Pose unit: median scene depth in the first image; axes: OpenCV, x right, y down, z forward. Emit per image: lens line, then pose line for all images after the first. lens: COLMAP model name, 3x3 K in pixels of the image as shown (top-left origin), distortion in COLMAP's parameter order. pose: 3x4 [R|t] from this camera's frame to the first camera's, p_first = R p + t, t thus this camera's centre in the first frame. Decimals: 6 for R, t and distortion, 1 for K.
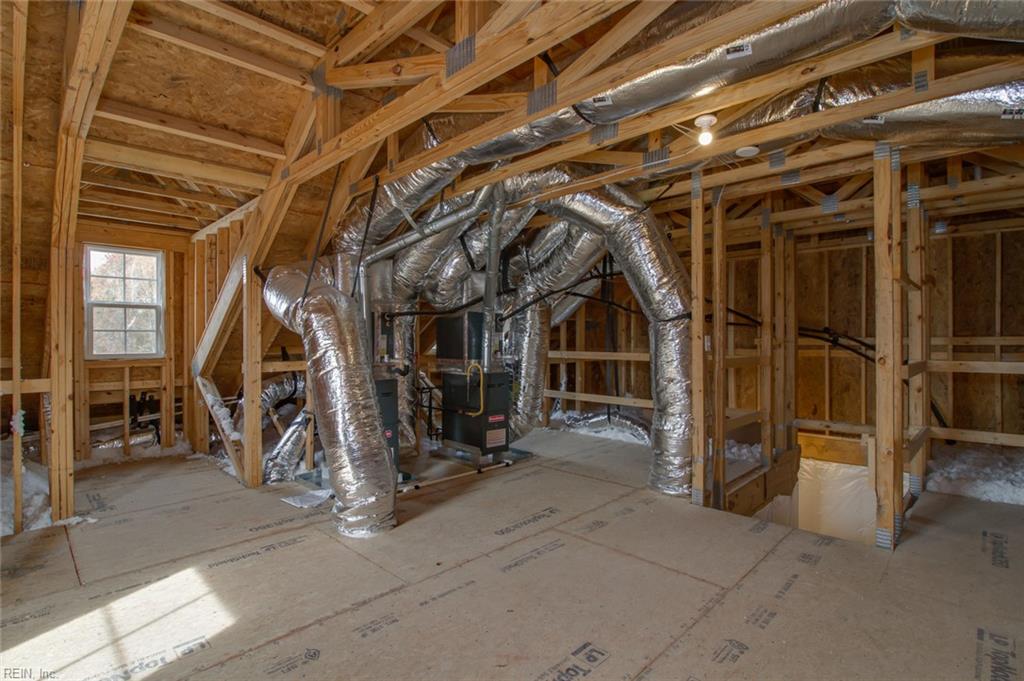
lens RADIAL K [[500.2, 0, 519.2], [0, 500.2, 337.7], [0, 0, 1]] dist [-0.000956, -0.000313]
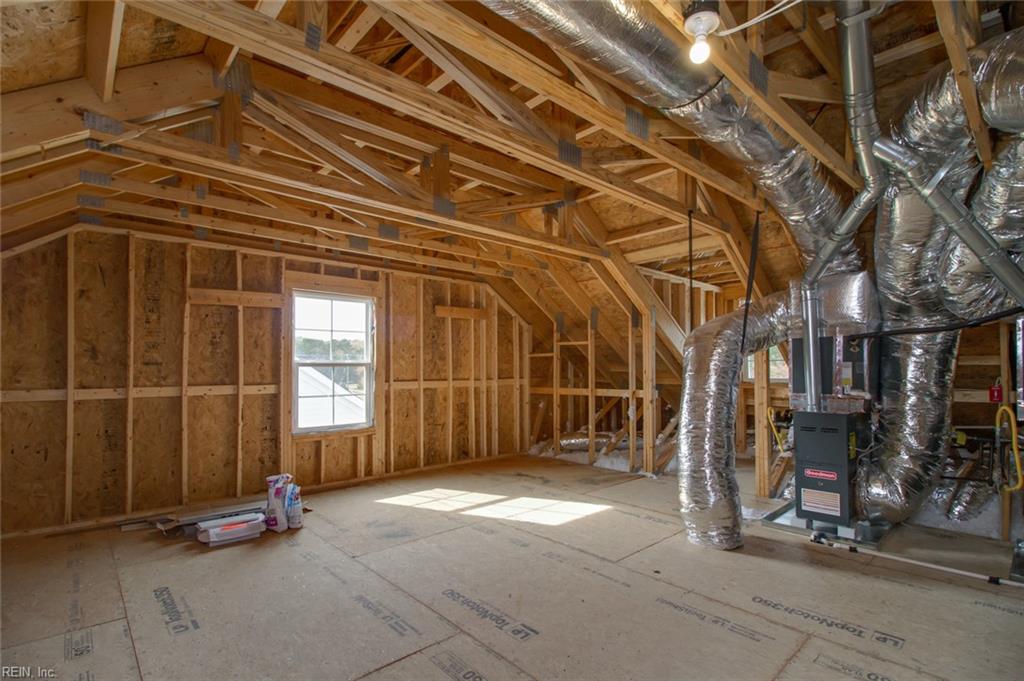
lens RADIAL K [[482.5, 0, 512.0], [0, 482.5, 340.5], [0, 0, 1]] dist [-0.039578, -0.000135]
pose [[-0.055619, -0.048255, -0.997285, 0.854373], [-0.000331, 0.998832, -0.048311, -0.012270], [0.998452, -0.002357, -0.055570, 0.665983]]
